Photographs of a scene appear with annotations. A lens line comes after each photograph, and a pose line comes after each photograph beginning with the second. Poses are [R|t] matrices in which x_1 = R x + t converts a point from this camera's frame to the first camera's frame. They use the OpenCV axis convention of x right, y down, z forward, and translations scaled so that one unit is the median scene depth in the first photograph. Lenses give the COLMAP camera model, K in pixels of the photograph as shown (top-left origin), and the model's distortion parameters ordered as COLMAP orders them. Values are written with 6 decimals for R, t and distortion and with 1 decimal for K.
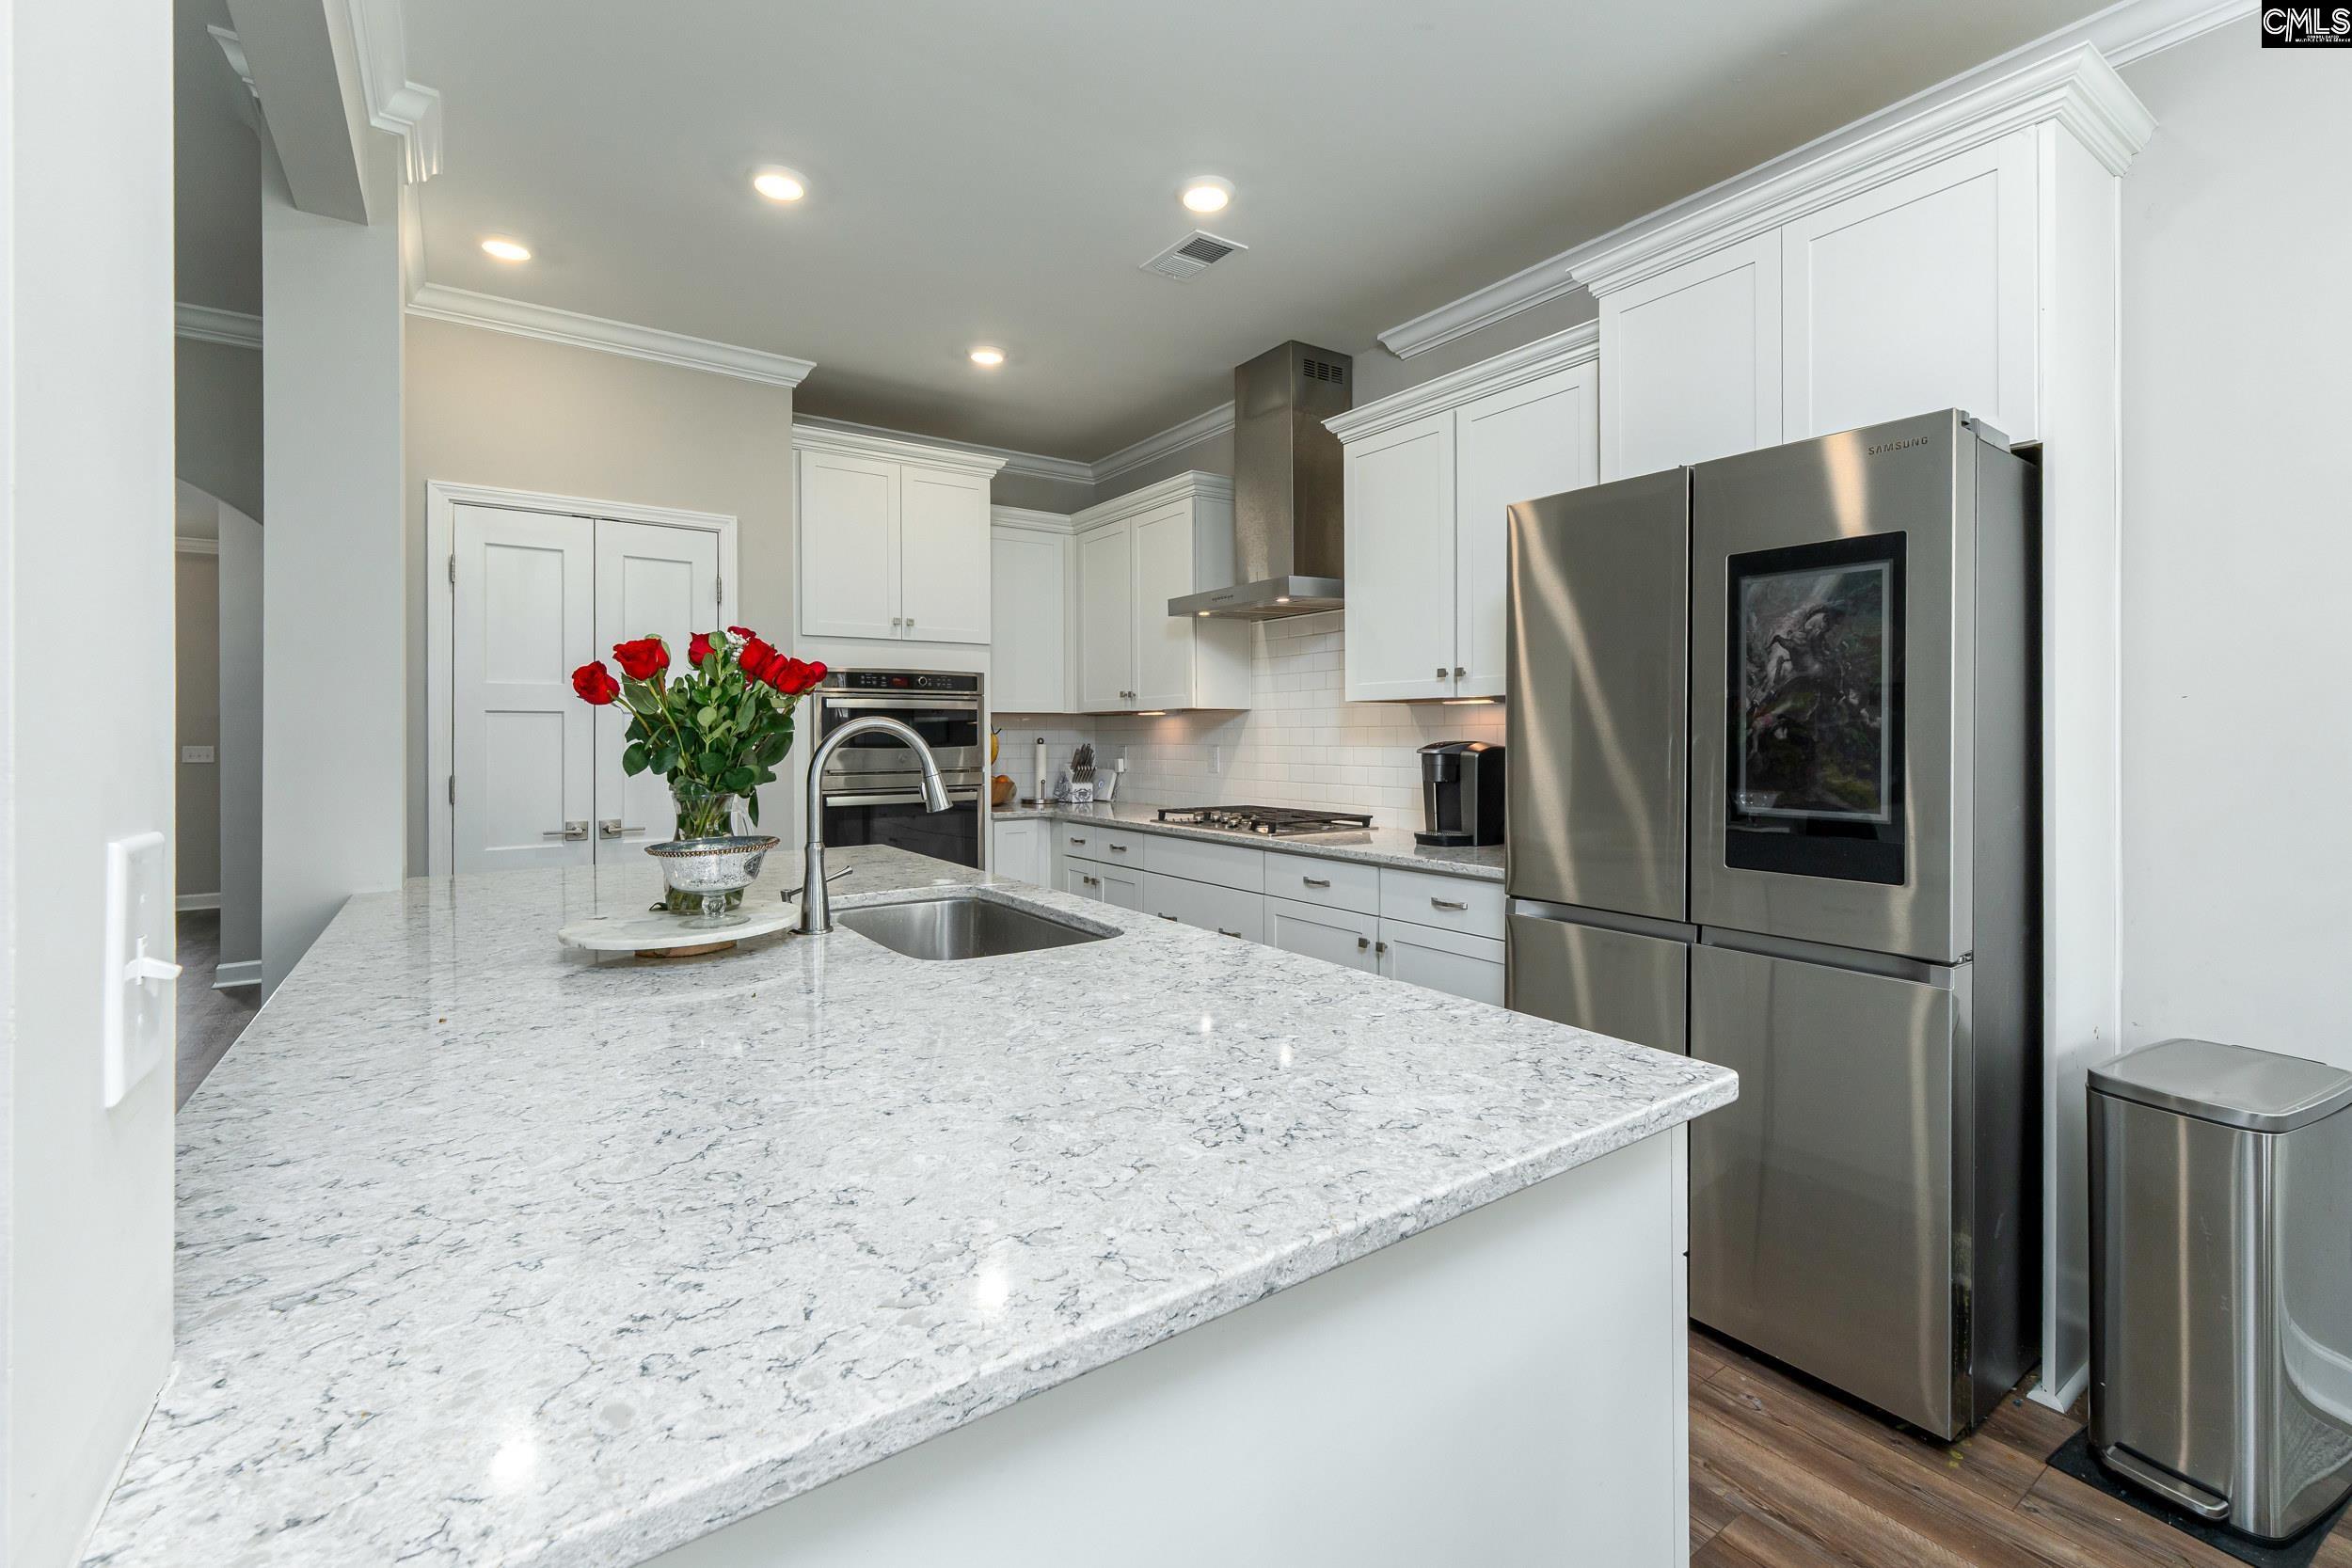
lens RADIAL K [[1022.2, 0, 1169.2], [0, 1022.2, 734.5], [0, 0, 1]] dist [-0.000189, -0.000006]
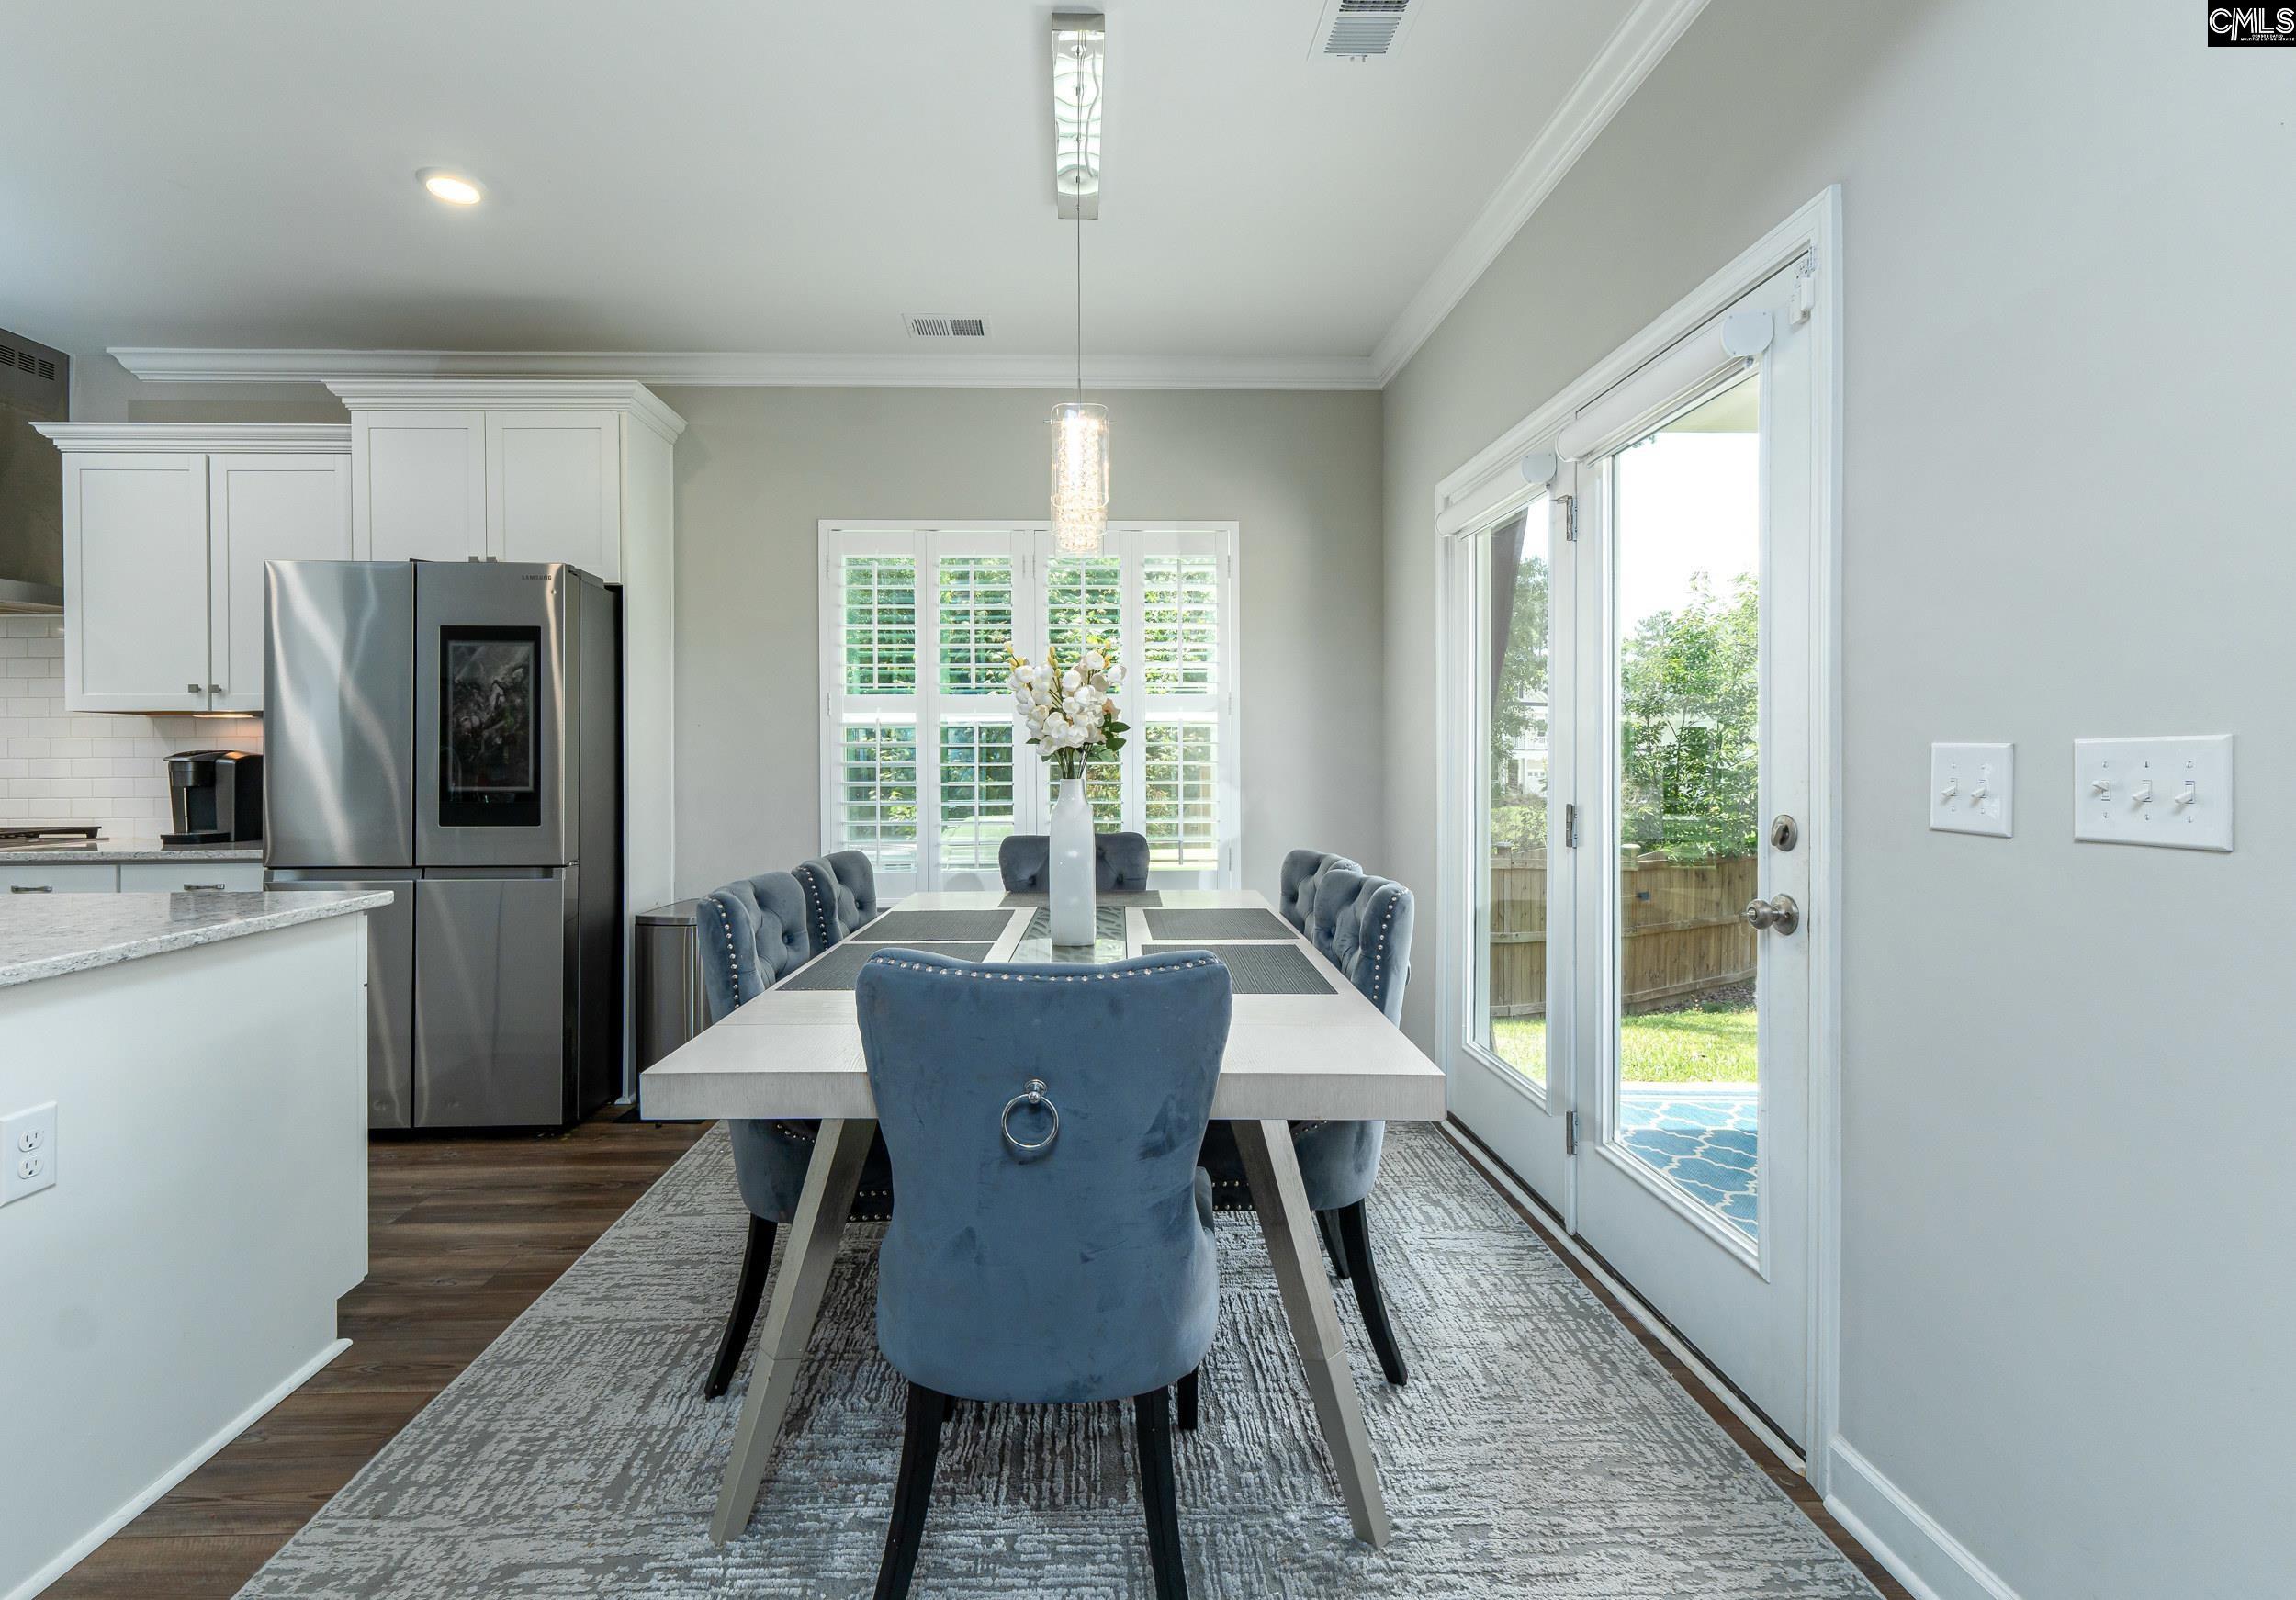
lens RADIAL K [[1012.5, 0, 1114.1], [0, 1012.5, 763.3], [0, 0, 1]] dist [-0.000630, 0.000037]
pose [[0.531624, -0.002980, 0.846975, -0.136462], [0.002011, 0.999995, 0.002256, 0.021678], [-0.846978, 0.000504, 0.531628, -0.443888]]
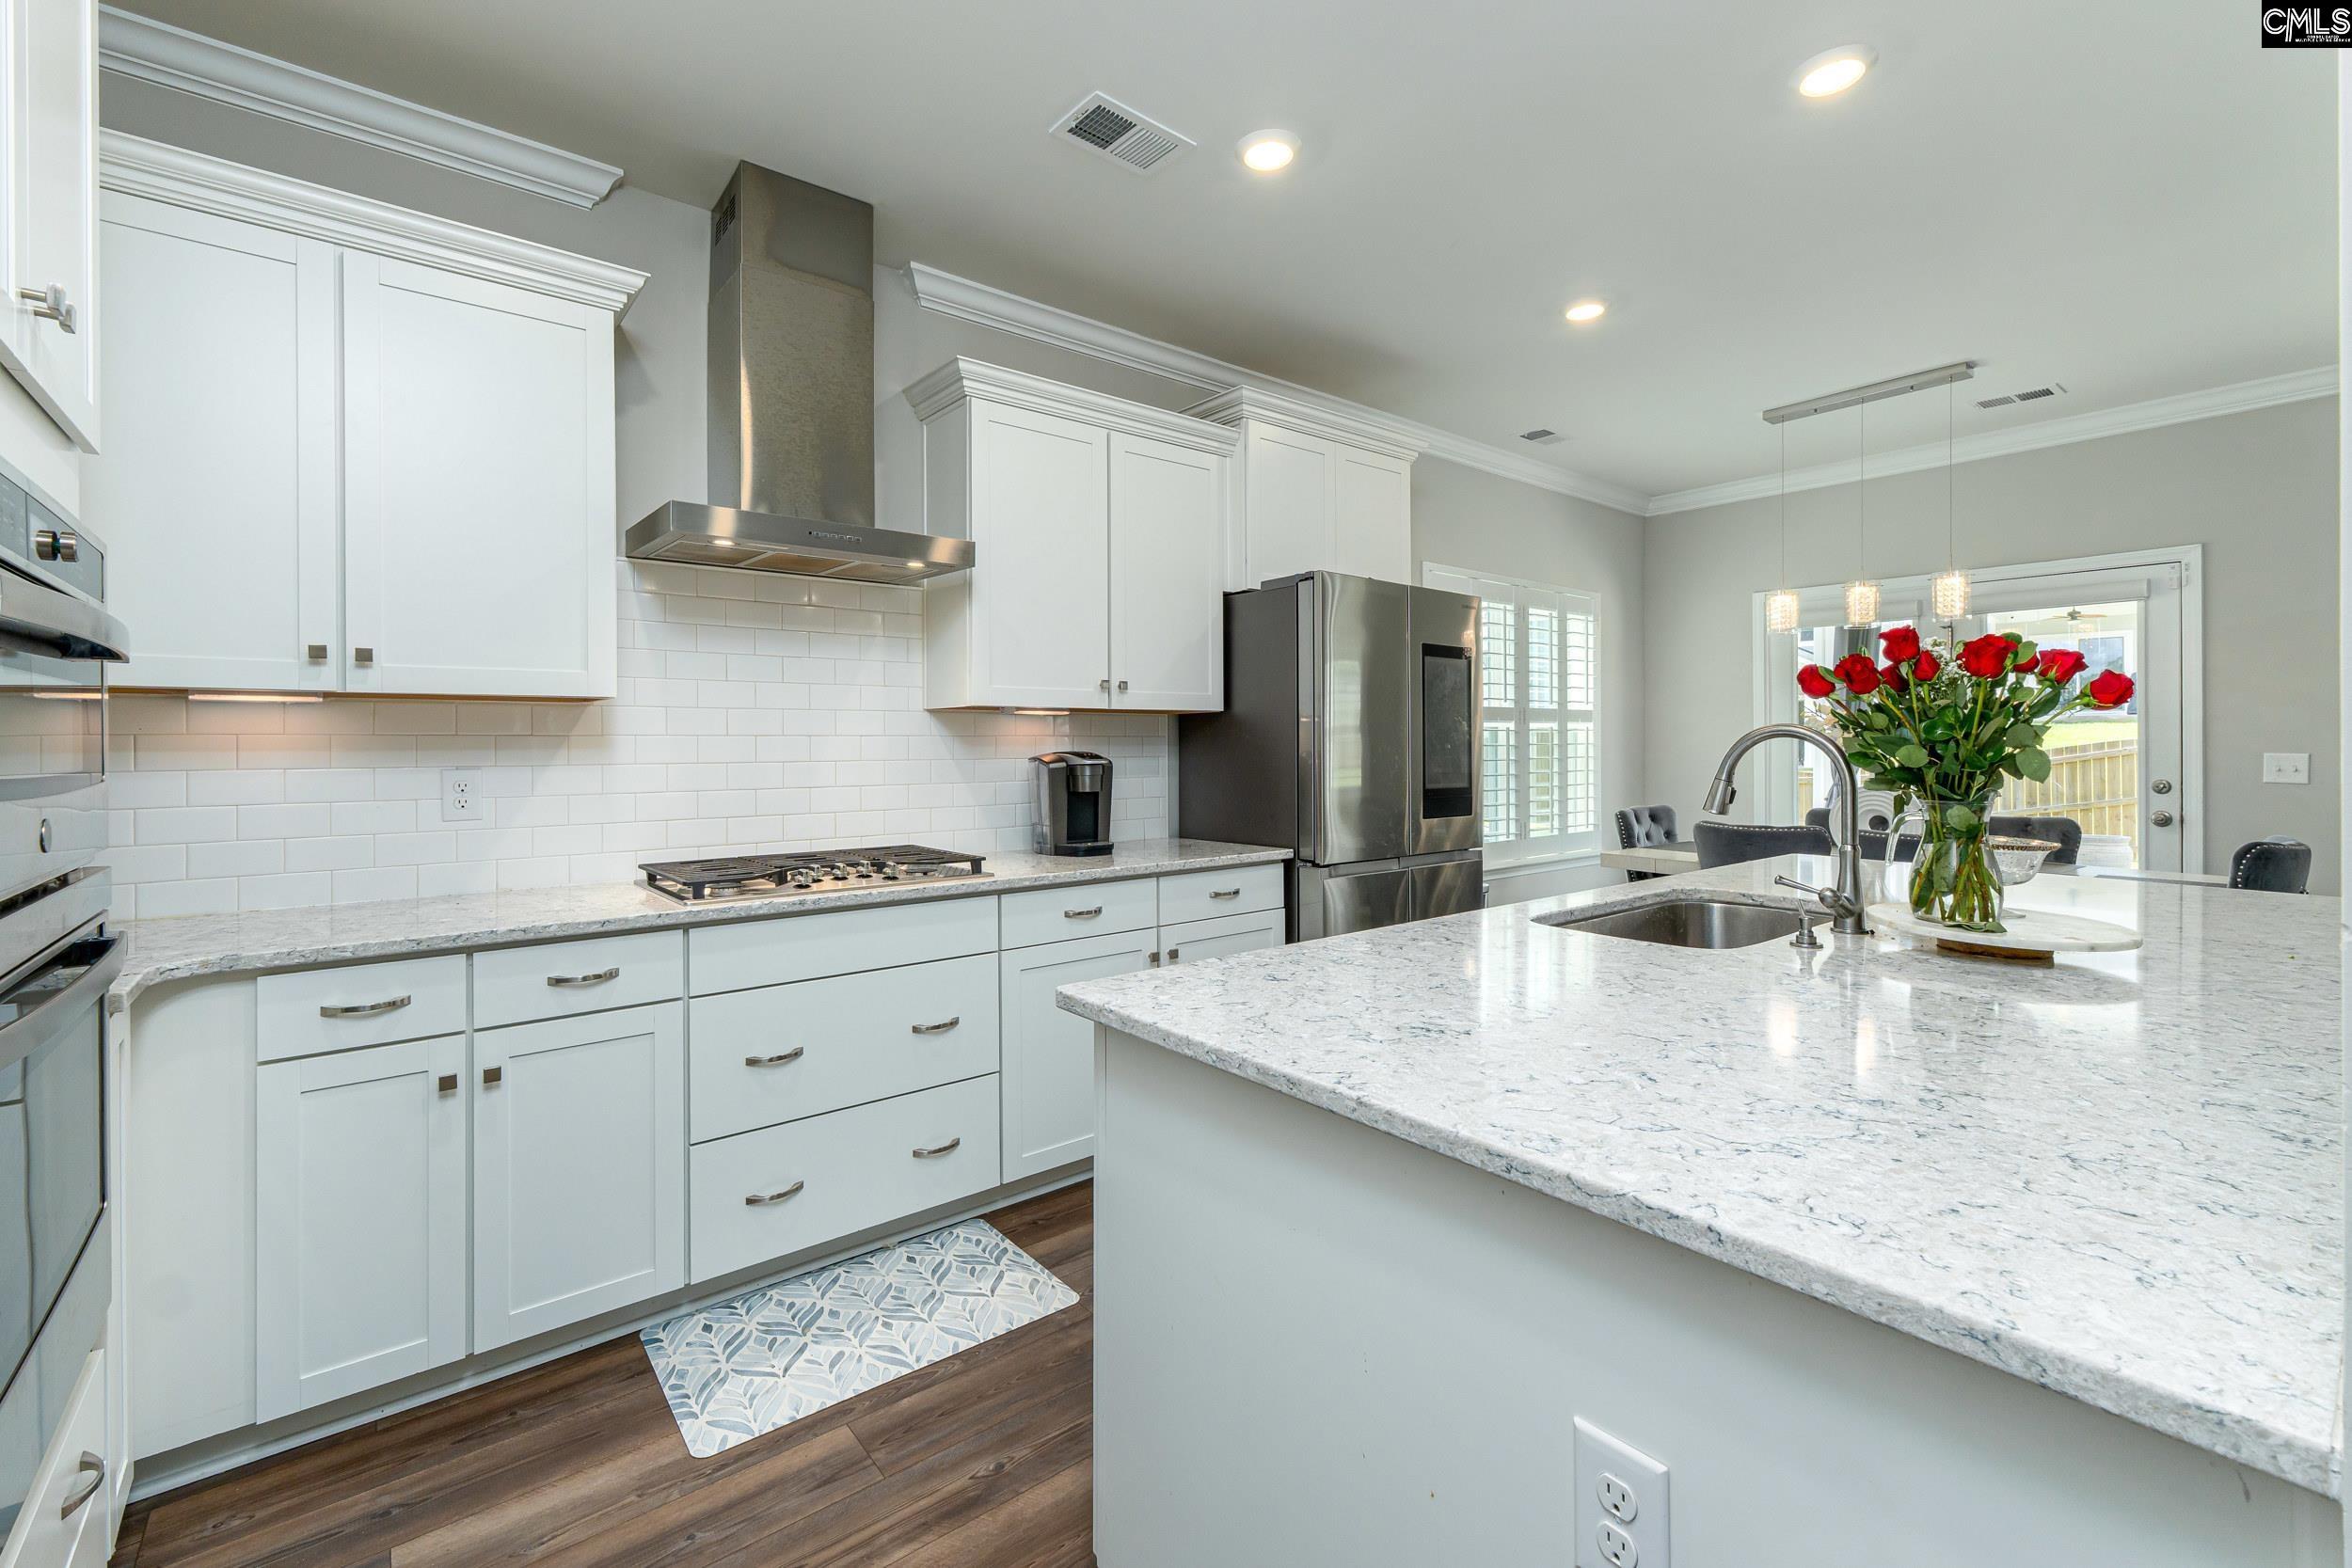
lens RADIAL K [[1002.0, 0, 1172.0], [0, 1002.0, 746.0], [0, 0, 1]] dist [-0.000008, 0.000098]
pose [[-0.094156, -0.003896, 0.995550, -0.736509], [-0.000963, 0.999992, 0.003822, -0.002077], [-0.995557, -0.000599, -0.094159, 1.025181]]
